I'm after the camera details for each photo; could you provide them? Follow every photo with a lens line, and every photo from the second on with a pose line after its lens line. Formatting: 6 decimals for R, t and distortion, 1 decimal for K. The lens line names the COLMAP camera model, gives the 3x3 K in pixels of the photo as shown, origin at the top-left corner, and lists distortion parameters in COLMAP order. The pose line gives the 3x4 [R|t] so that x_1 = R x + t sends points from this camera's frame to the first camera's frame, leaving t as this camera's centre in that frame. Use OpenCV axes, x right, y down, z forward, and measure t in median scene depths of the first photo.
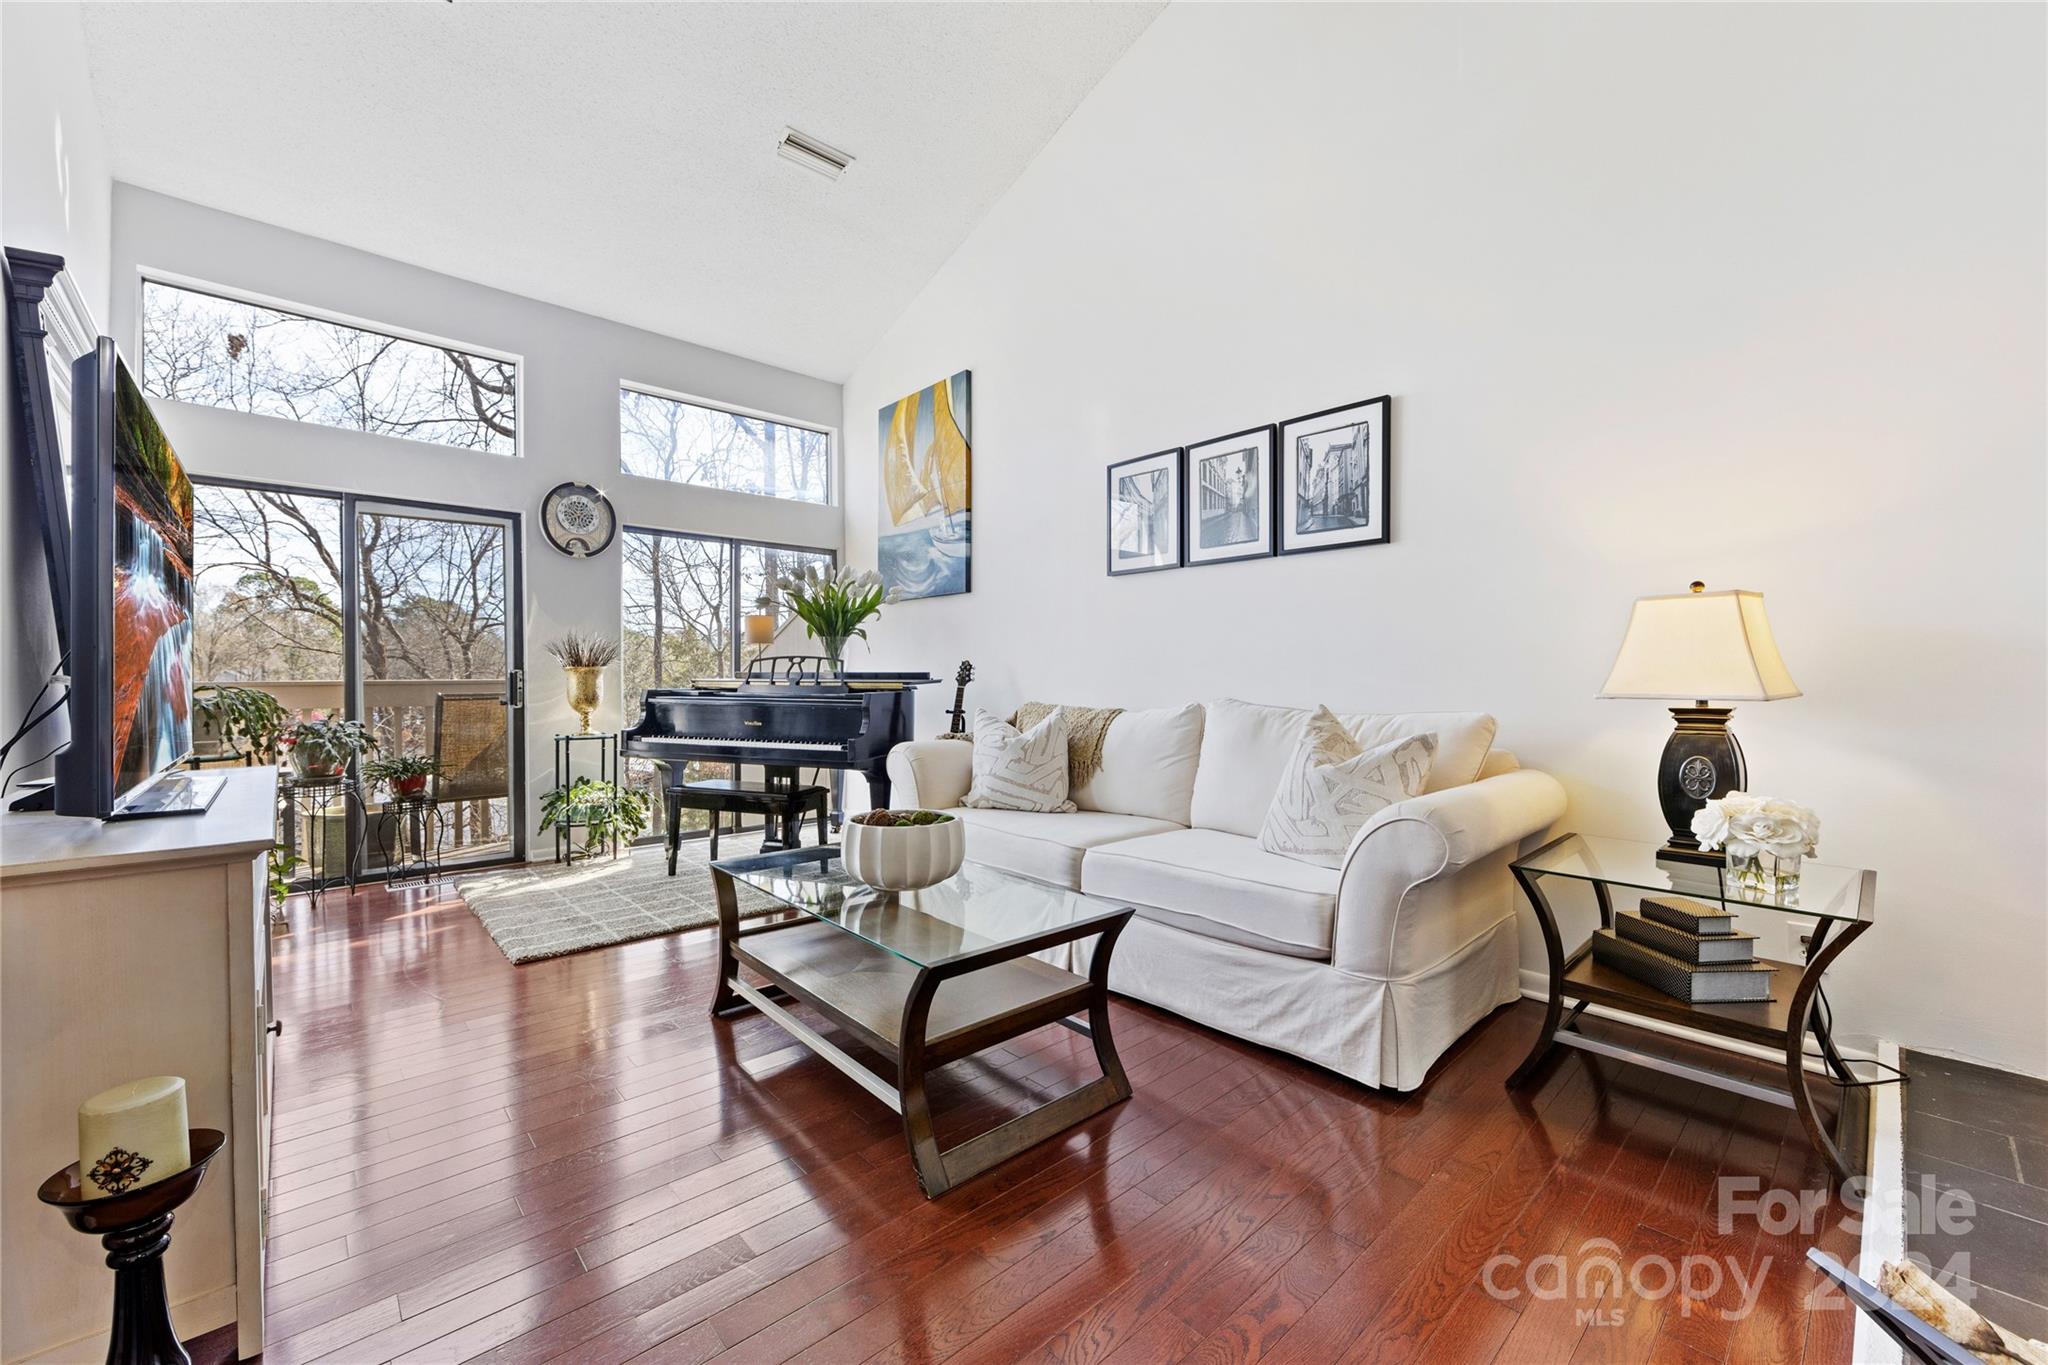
lens RADIAL K [[820.4, 0, 1026.2], [0, 820.4, 685.1], [0, 0, 1]] dist [-0.004679, 0.000707]
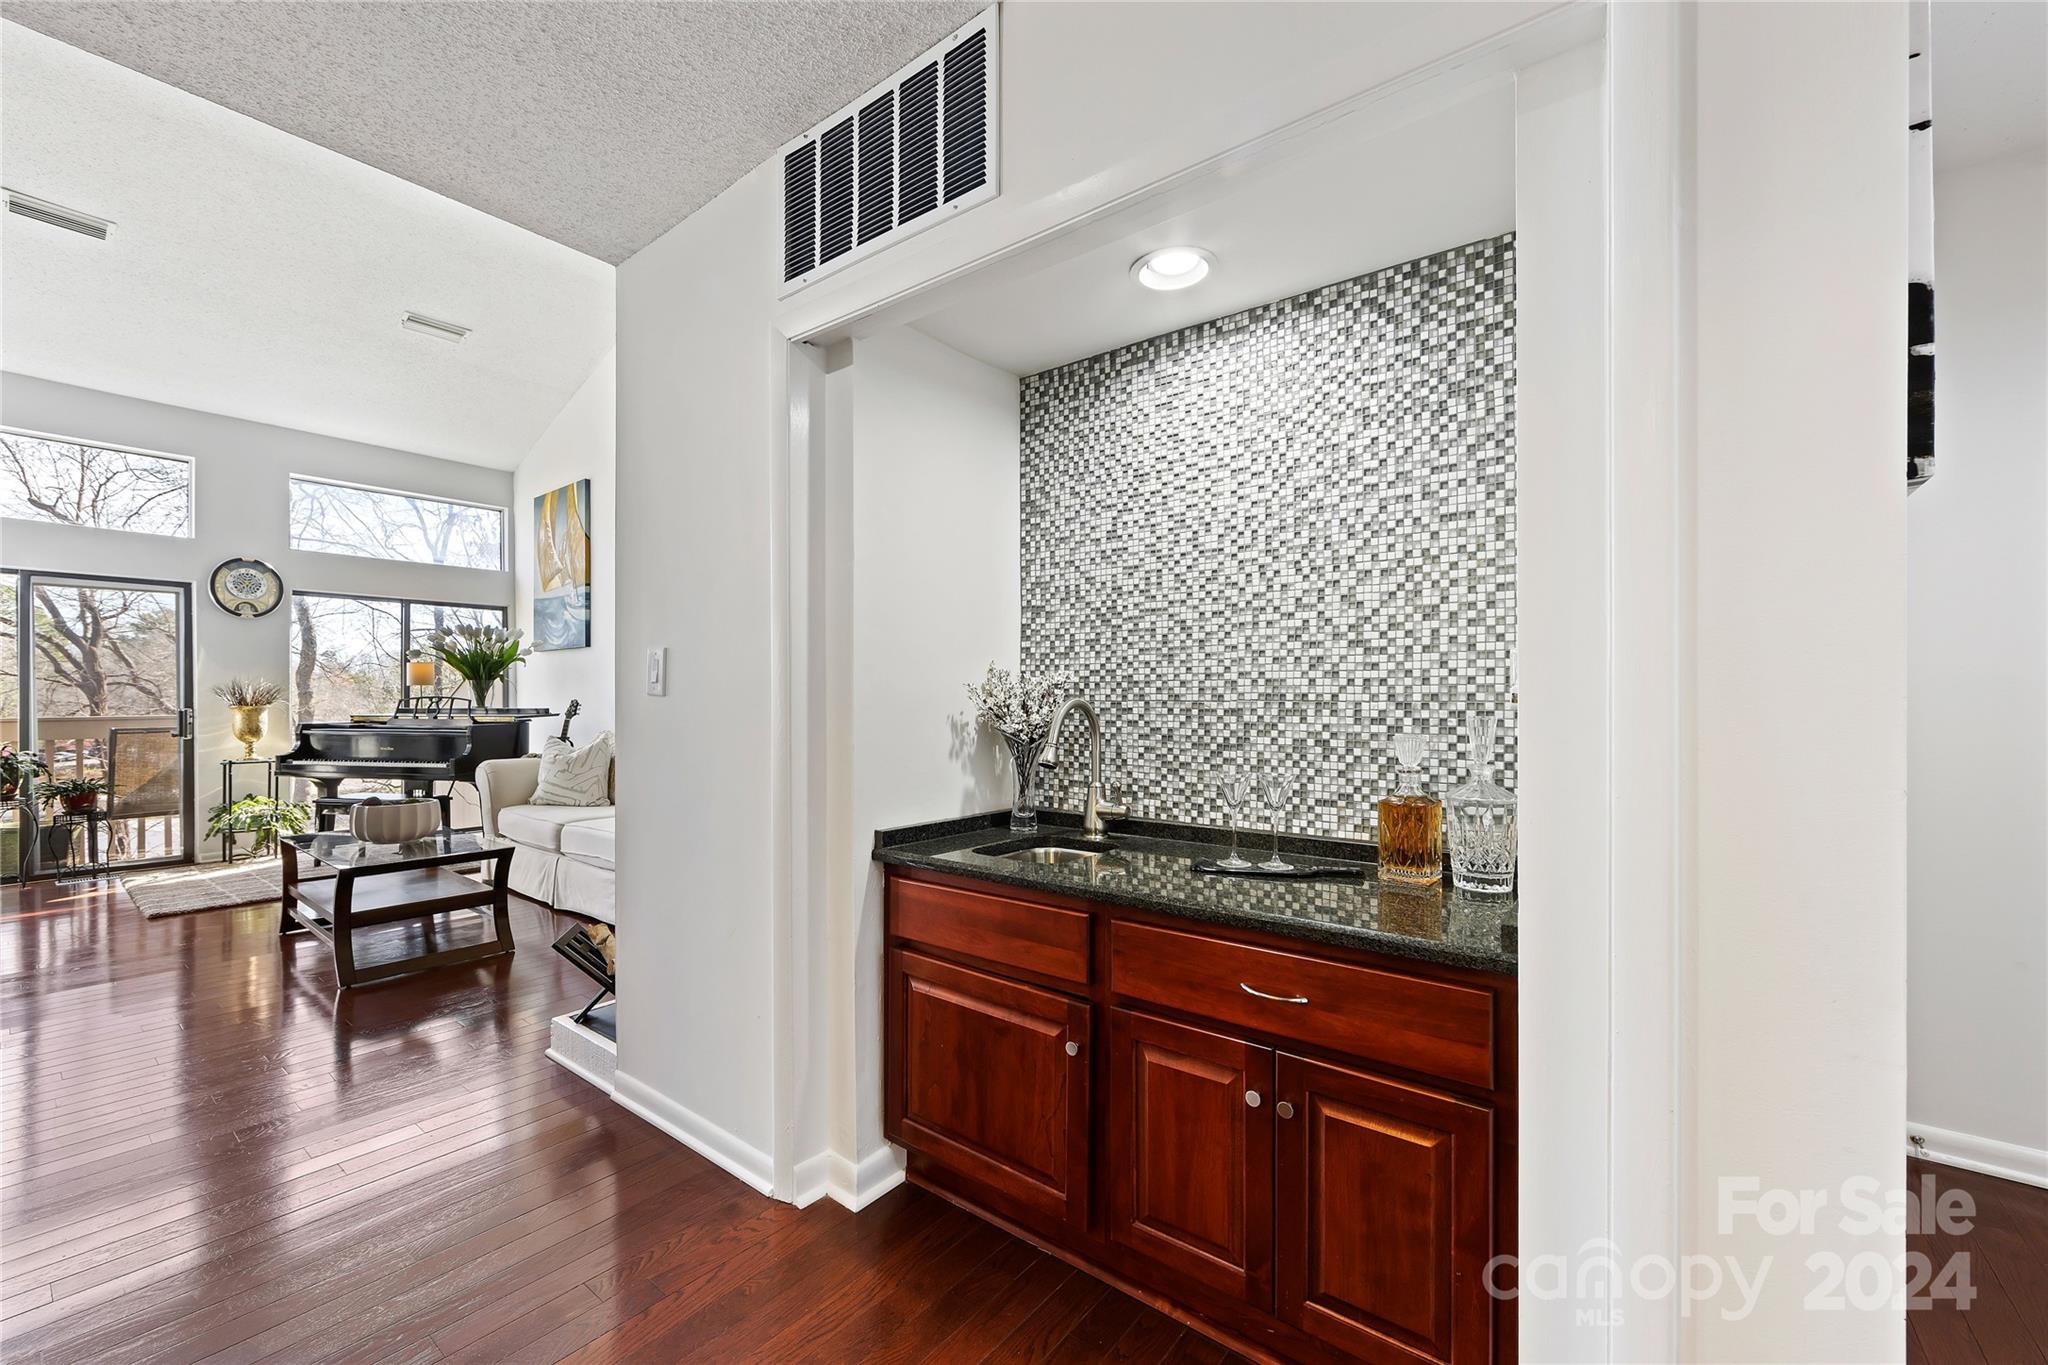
lens RADIAL K [[820.4, 0, 1023.0], [0, 820.4, 698.6], [0, 0, 1]] dist [-0.004679, 0.000707]
pose [[0.985354, -0.003465, 0.170488, 0.559861], [0.005456, 0.999922, -0.011208, -0.016794], [-0.170436, 0.011974, 0.985296, -0.588118]]
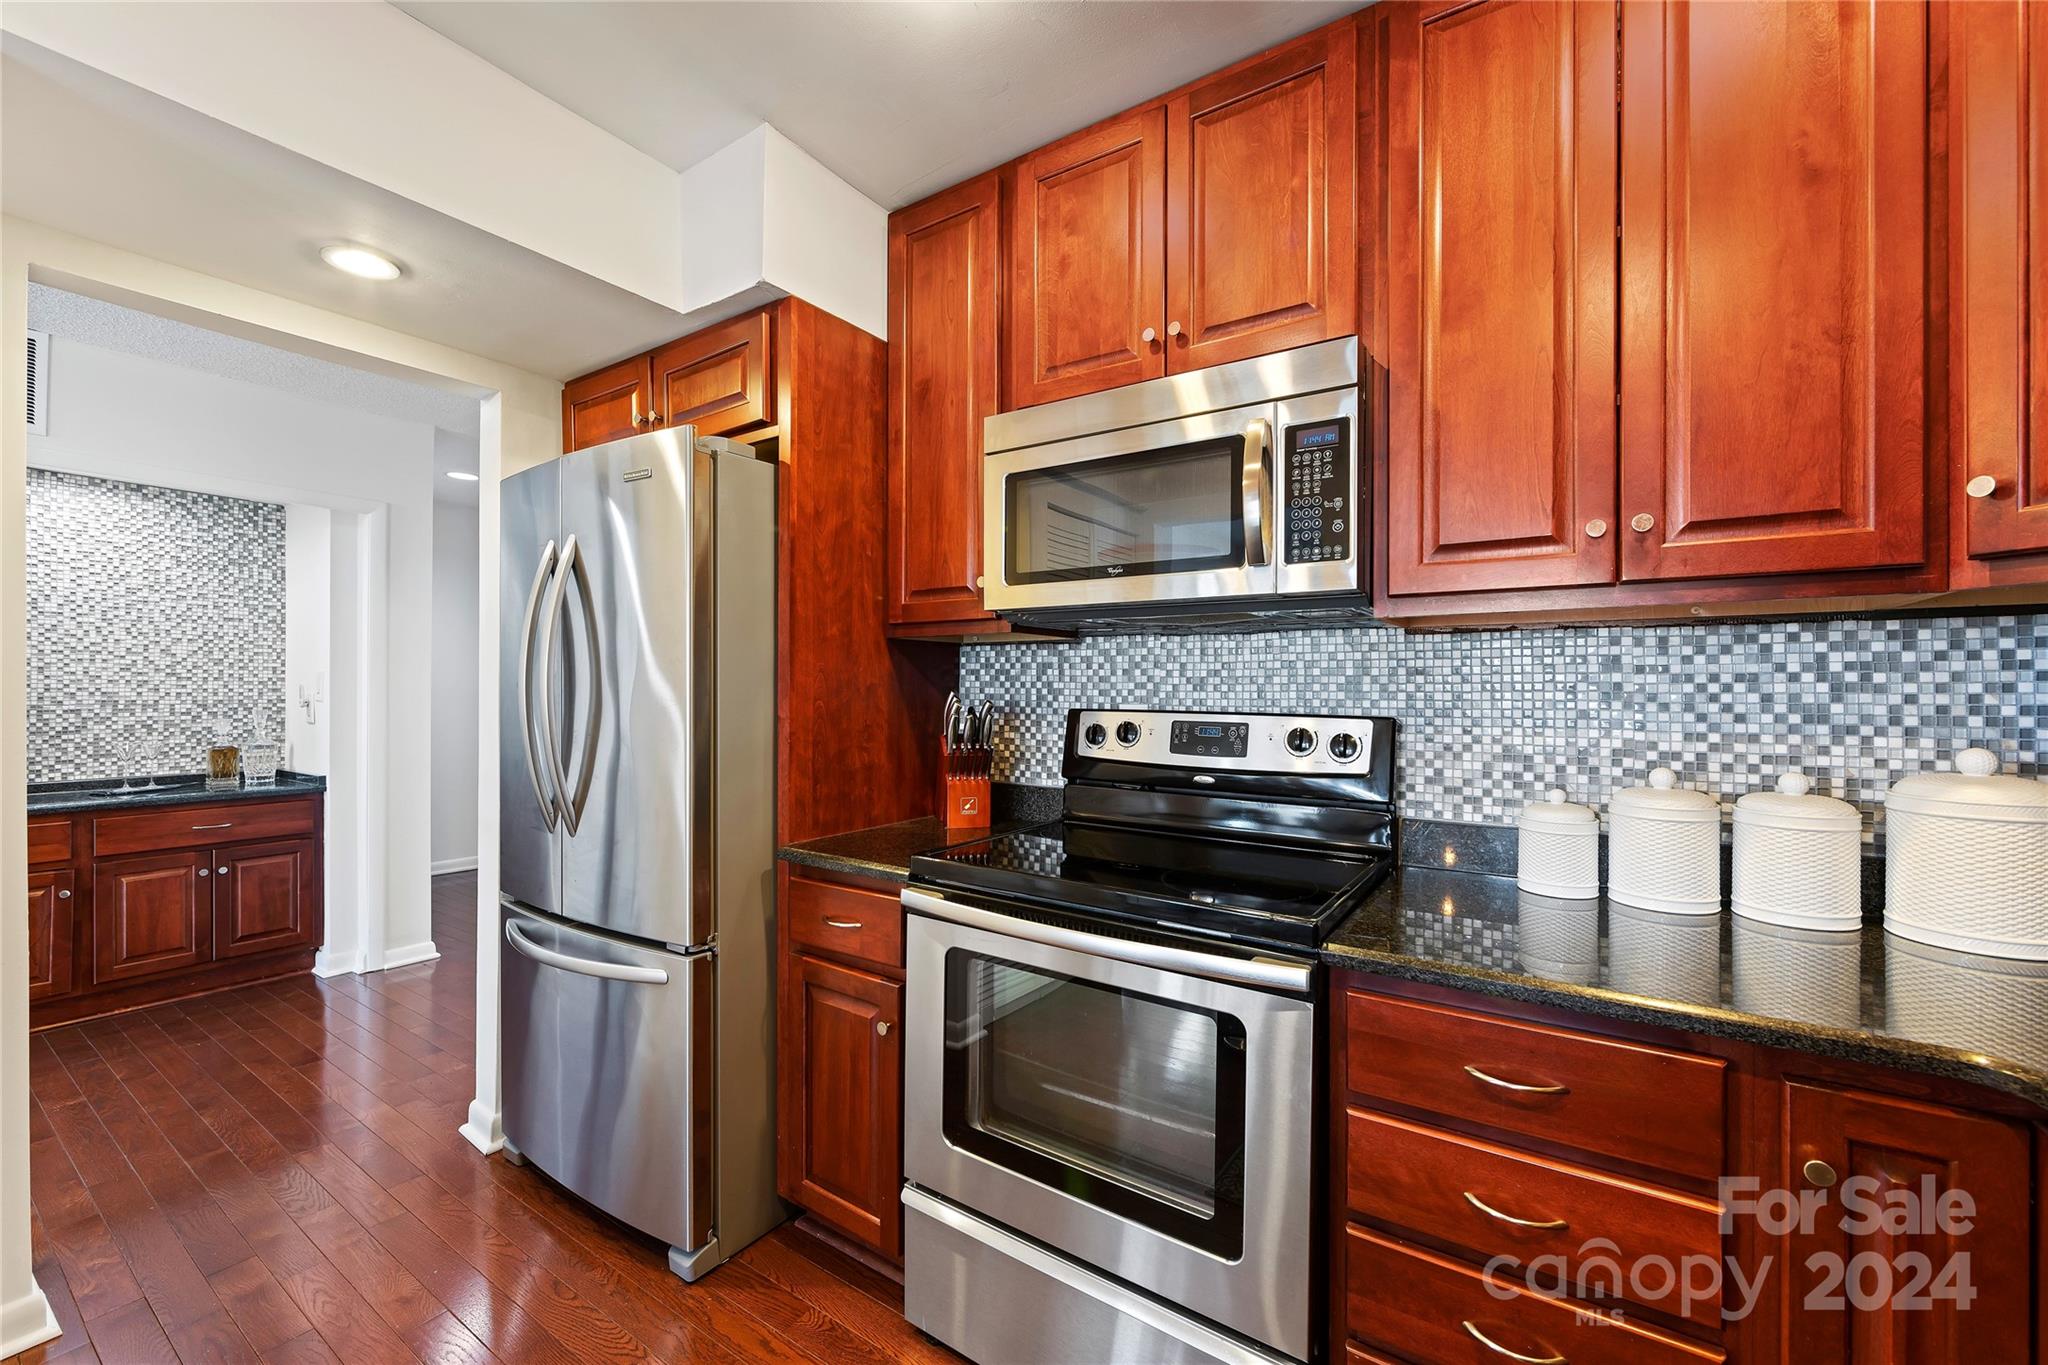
lens RADIAL K [[820.4, 0, 1019.5], [0, 820.4, 686.9], [0, 0, 1]] dist [-0.004679, 0.000707]
pose [[-0.239918, 0.002329, 0.970790, -0.402114], [0.009288, 0.999957, -0.000103, -0.031433], [-0.970749, 0.008992, -0.239929, -0.900892]]
